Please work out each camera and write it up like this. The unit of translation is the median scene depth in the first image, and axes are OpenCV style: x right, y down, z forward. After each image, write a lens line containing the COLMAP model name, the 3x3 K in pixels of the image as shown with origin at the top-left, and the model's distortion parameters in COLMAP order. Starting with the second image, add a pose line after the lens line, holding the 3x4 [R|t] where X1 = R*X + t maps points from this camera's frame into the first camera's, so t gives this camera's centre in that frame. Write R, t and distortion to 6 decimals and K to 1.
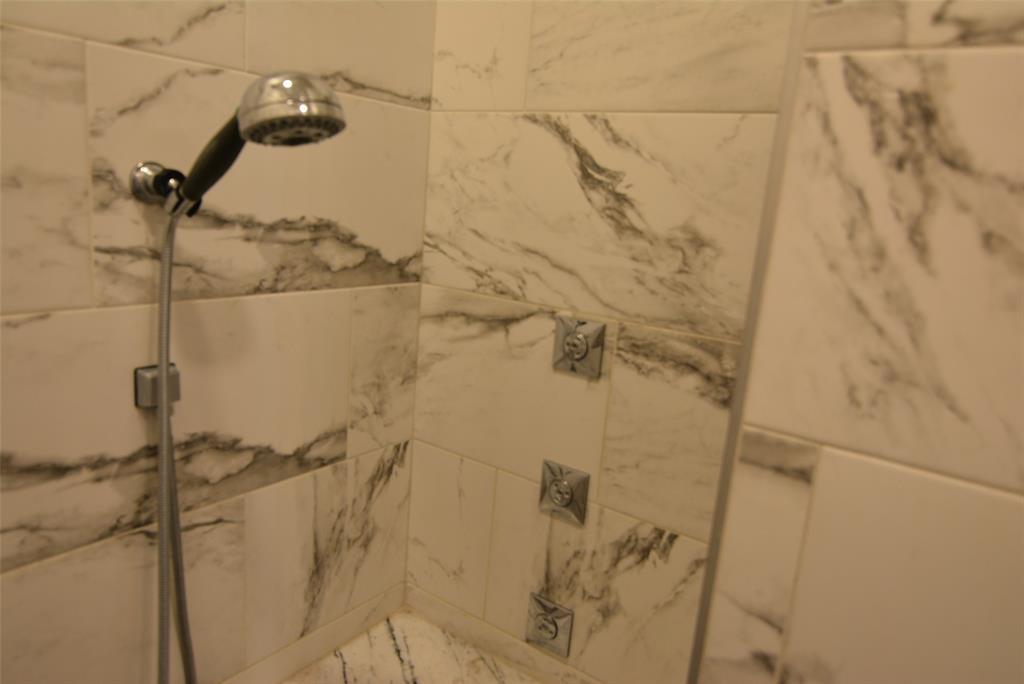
lens RADIAL K [[698.9, 0, 513.7], [0, 698.9, 340.8], [0, 0, 1]] dist [0.009612, -0.030196]
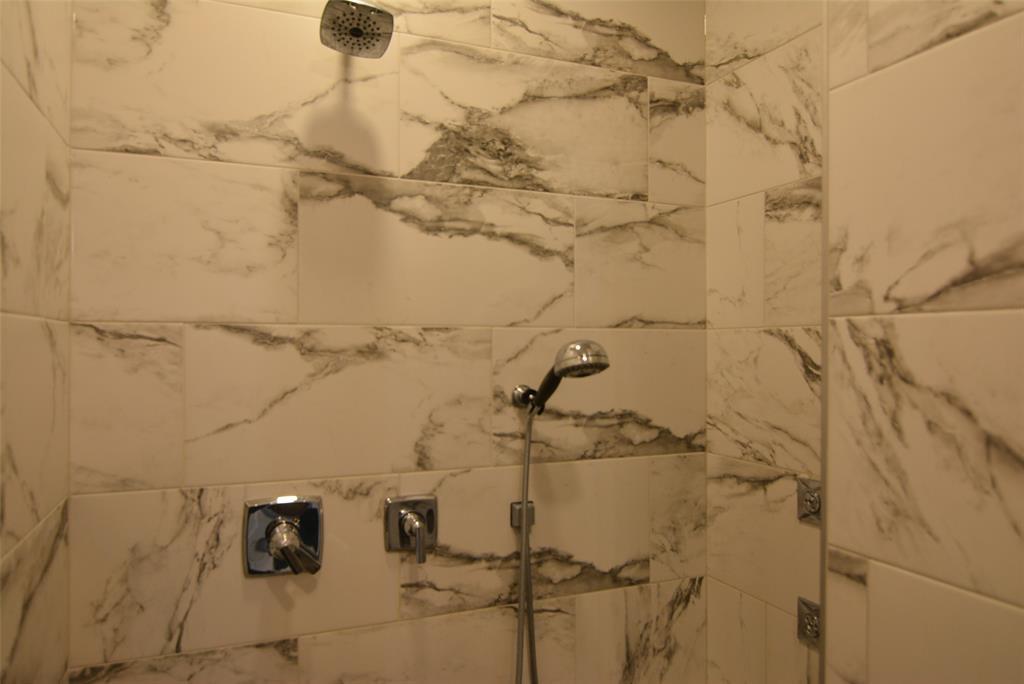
lens RADIAL K [[698.9, 0, 513.7], [0, 698.9, 340.8], [0, 0, 1]] dist [0.009612, -0.030196]
pose [[0.847482, -0.085761, -0.523850, 0.358051], [-0.041300, 0.973218, -0.226143, 0.035757], [0.529214, 0.213287, 0.821243, -0.444921]]
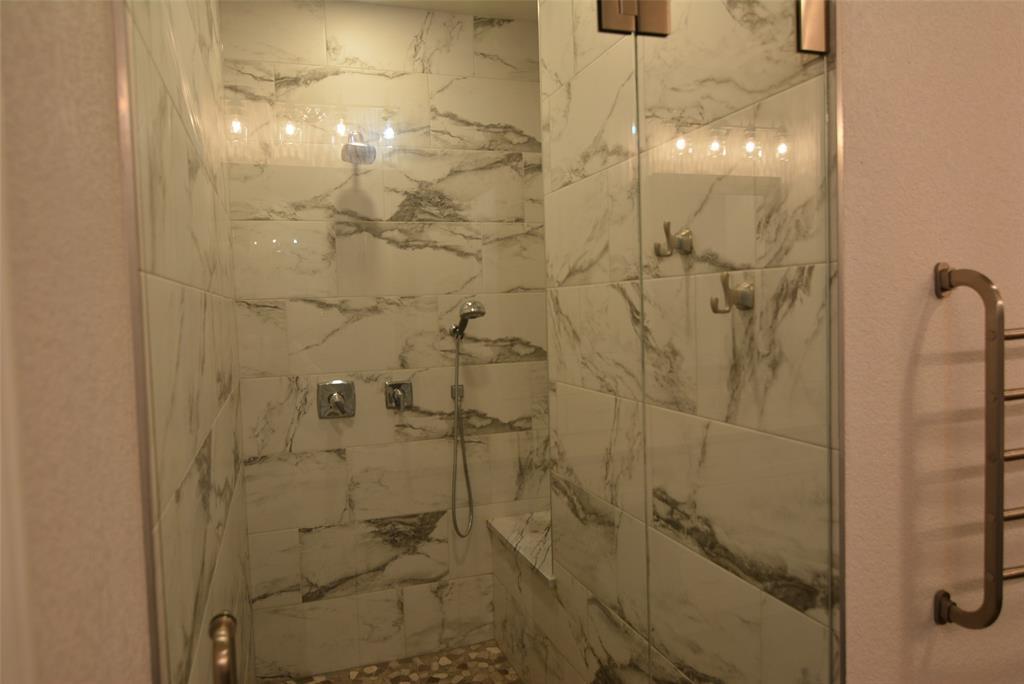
lens RADIAL K [[698.9, 0, 513.7], [0, 698.9, 340.8], [0, 0, 1]] dist [0.009612, -0.030196]
pose [[0.807687, -0.079855, -0.584179, 1.487560], [-0.022748, 0.985828, -0.166209, 0.335758], [0.589173, 0.147534, 0.794424, -1.345987]]
